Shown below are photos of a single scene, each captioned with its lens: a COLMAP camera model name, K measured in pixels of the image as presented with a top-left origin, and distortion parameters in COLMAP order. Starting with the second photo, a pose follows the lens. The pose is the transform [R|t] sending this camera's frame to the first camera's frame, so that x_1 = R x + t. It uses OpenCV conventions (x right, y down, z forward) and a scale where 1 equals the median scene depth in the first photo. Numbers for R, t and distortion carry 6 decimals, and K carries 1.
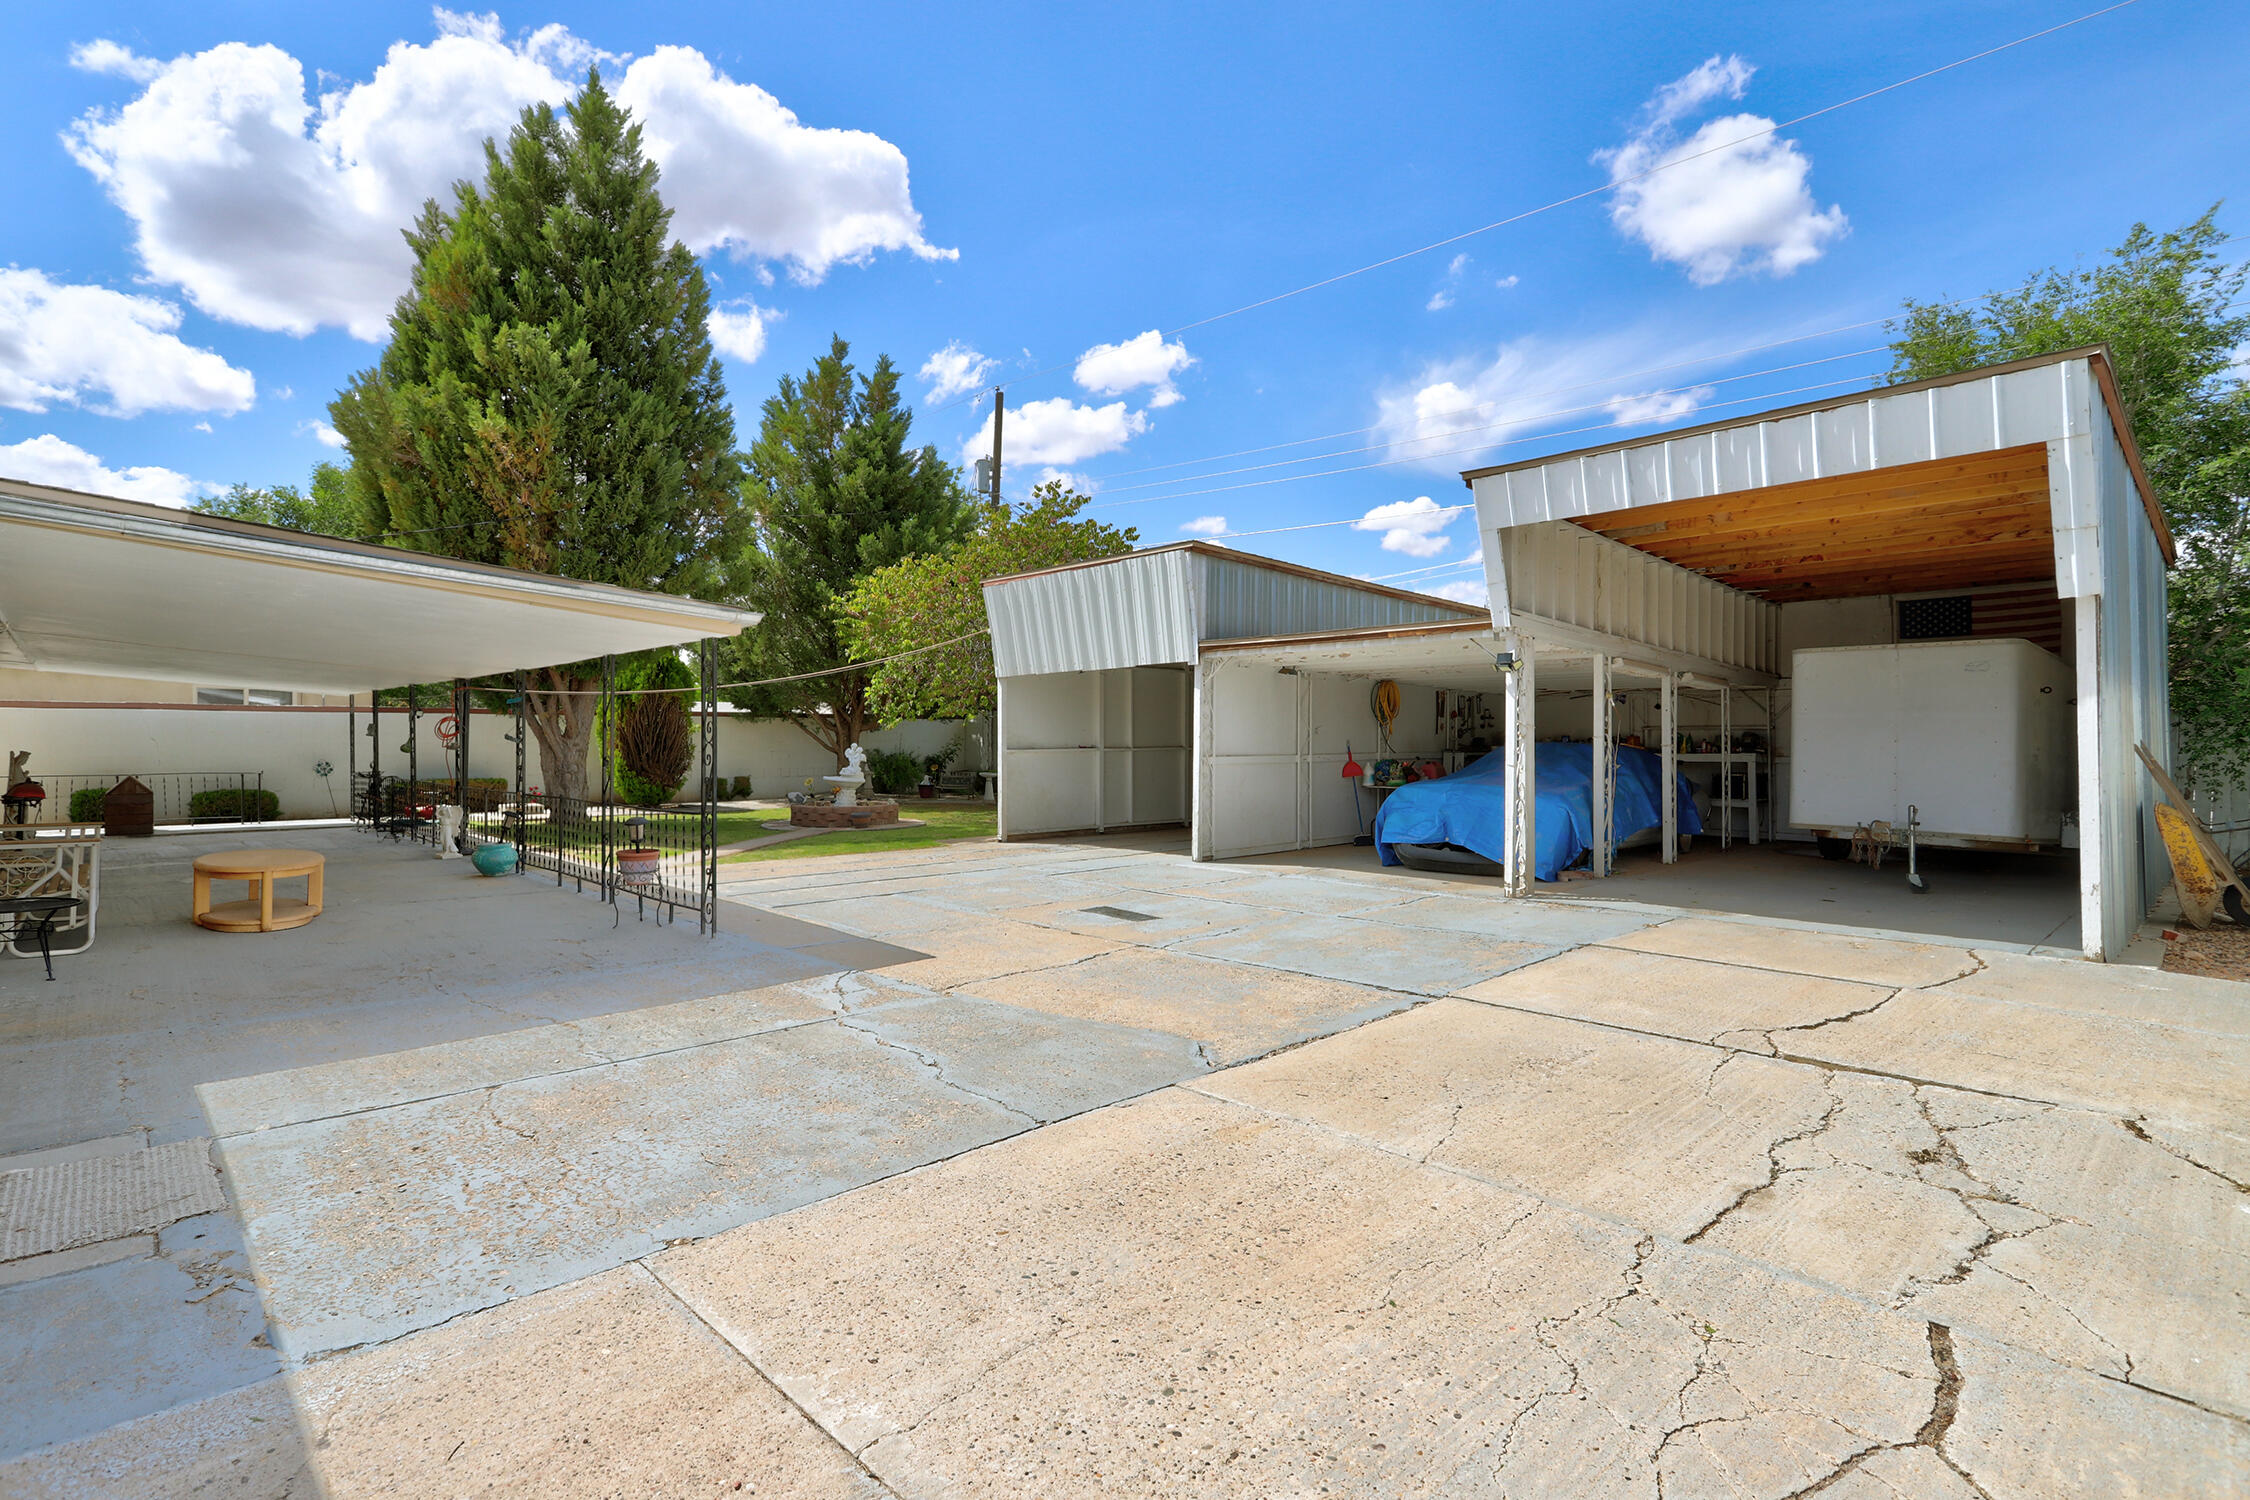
lens RADIAL K [[1076.3, 0, 1118.6], [0, 1076.3, 750.6], [0, 0, 1]] dist [0.001101, 0.000324]
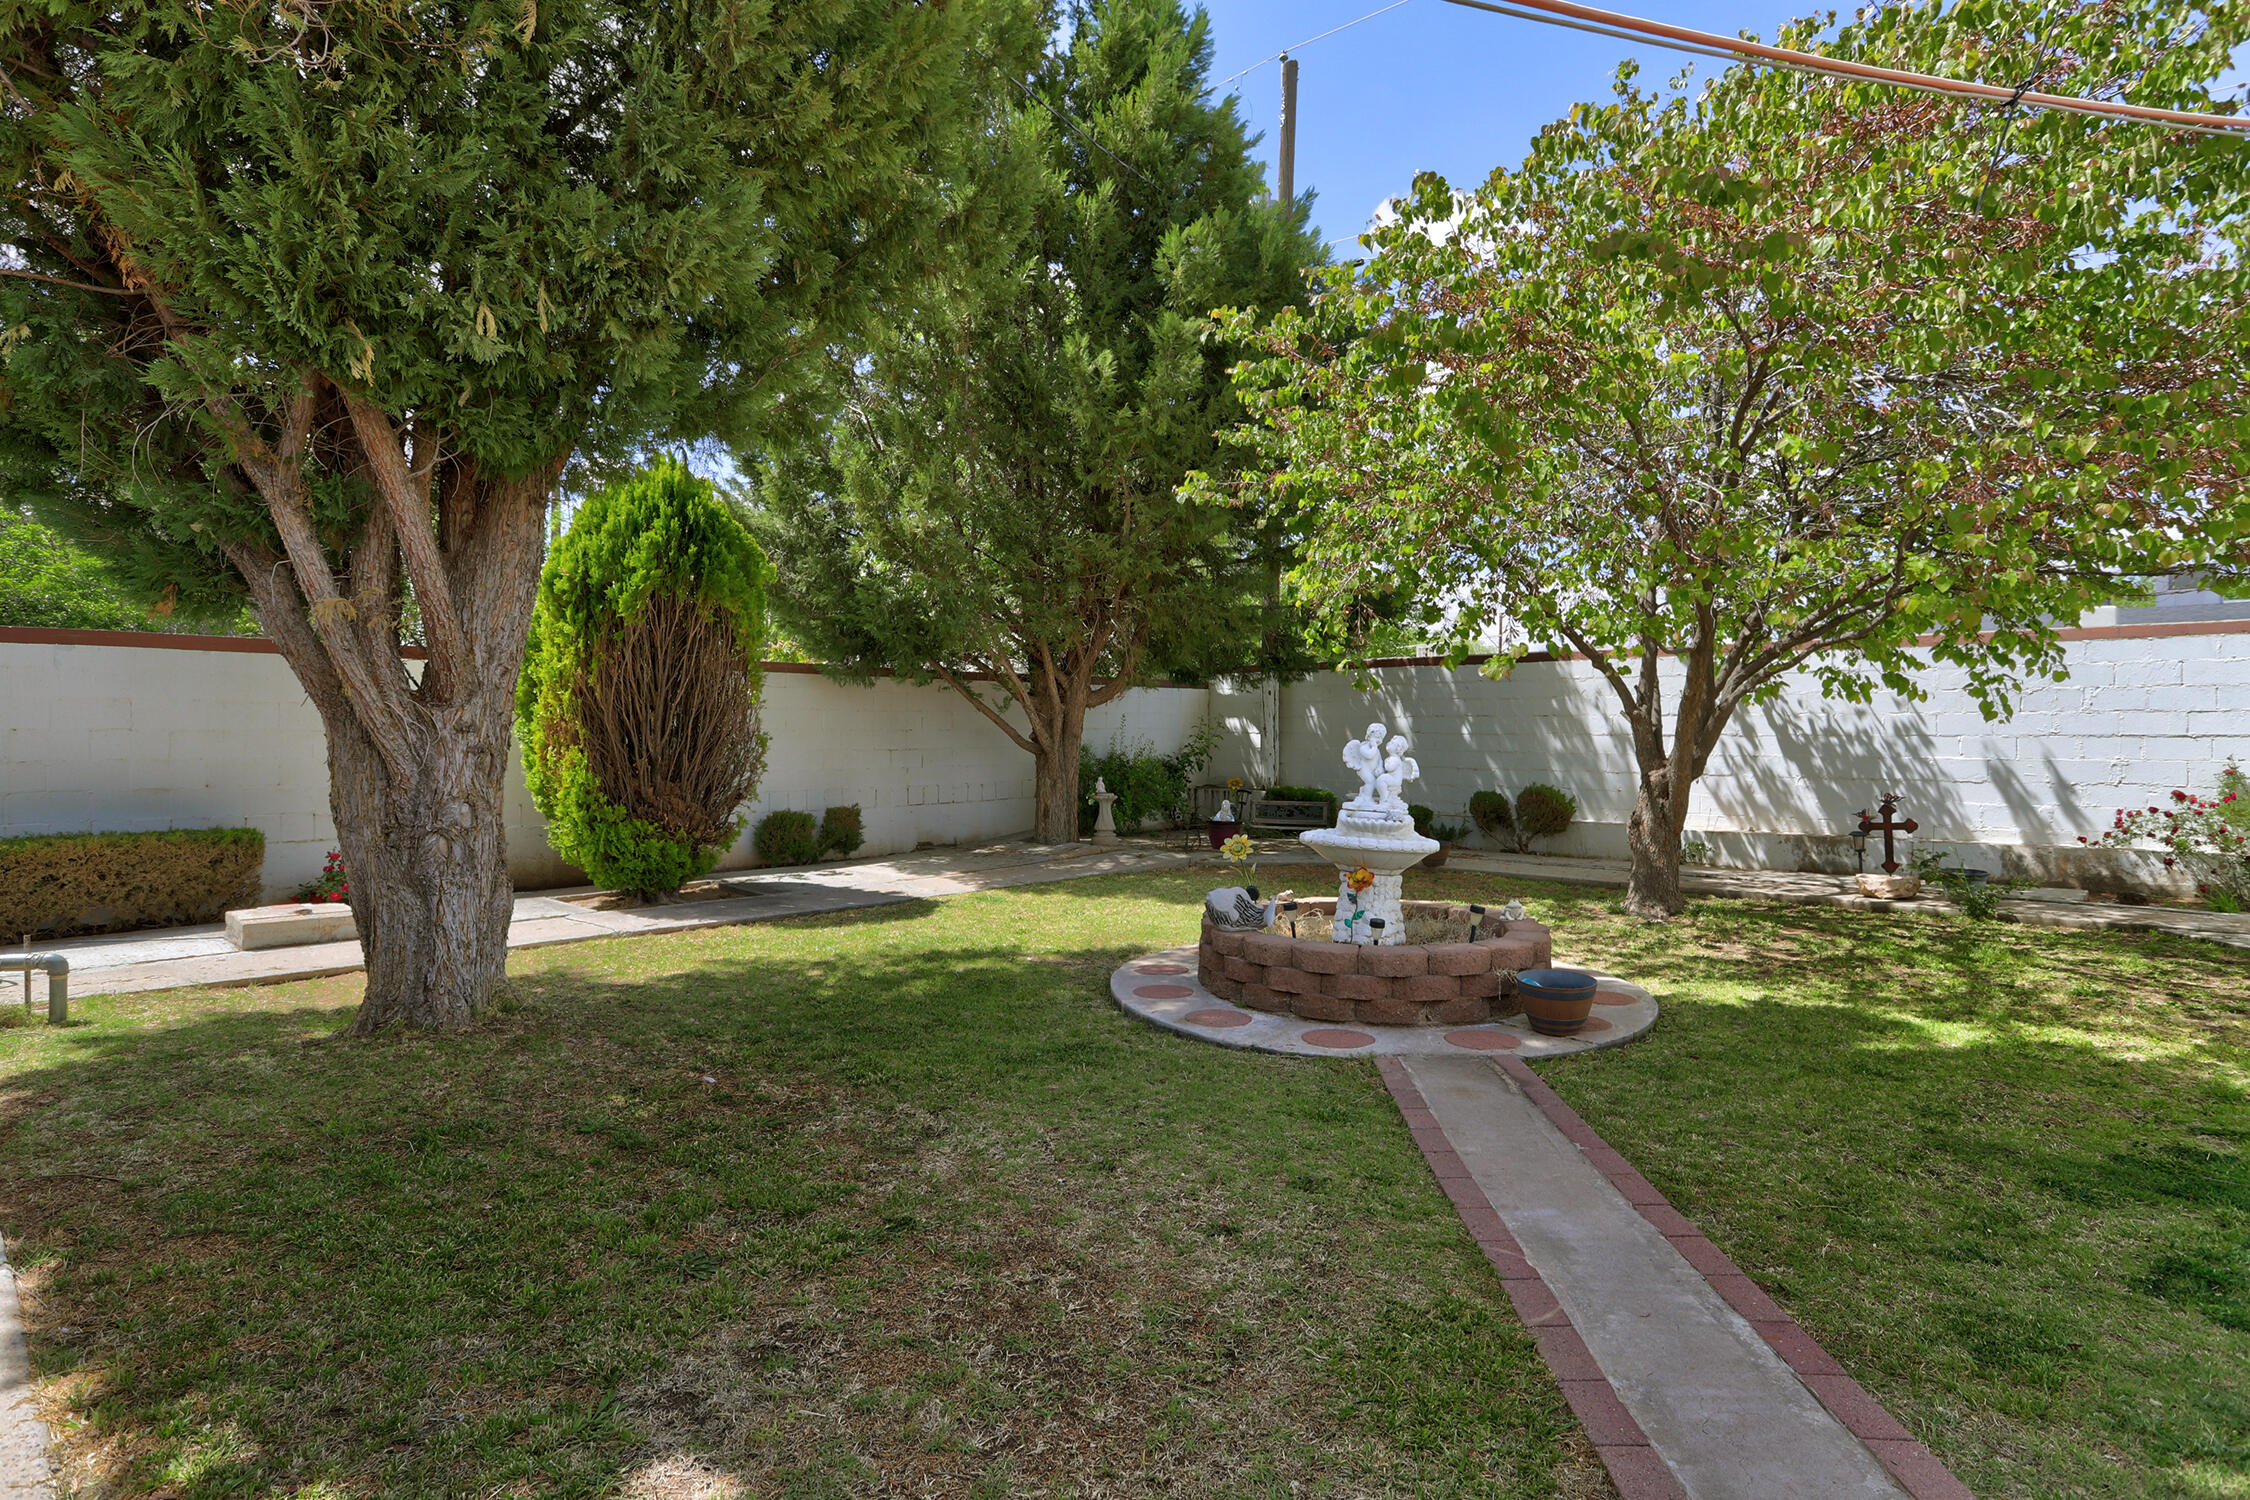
lens RADIAL K [[1116.1, 0, 1125.0], [0, 1116.1, 750.0], [0, 0, 1]] dist [-0.002472, -0.000254]
pose [[0.996405, -0.005999, 0.084503, -0.391785], [0.005773, 0.999979, 0.002909, -0.000007], [-0.084519, -0.002411, 0.996419, 0.762995]]
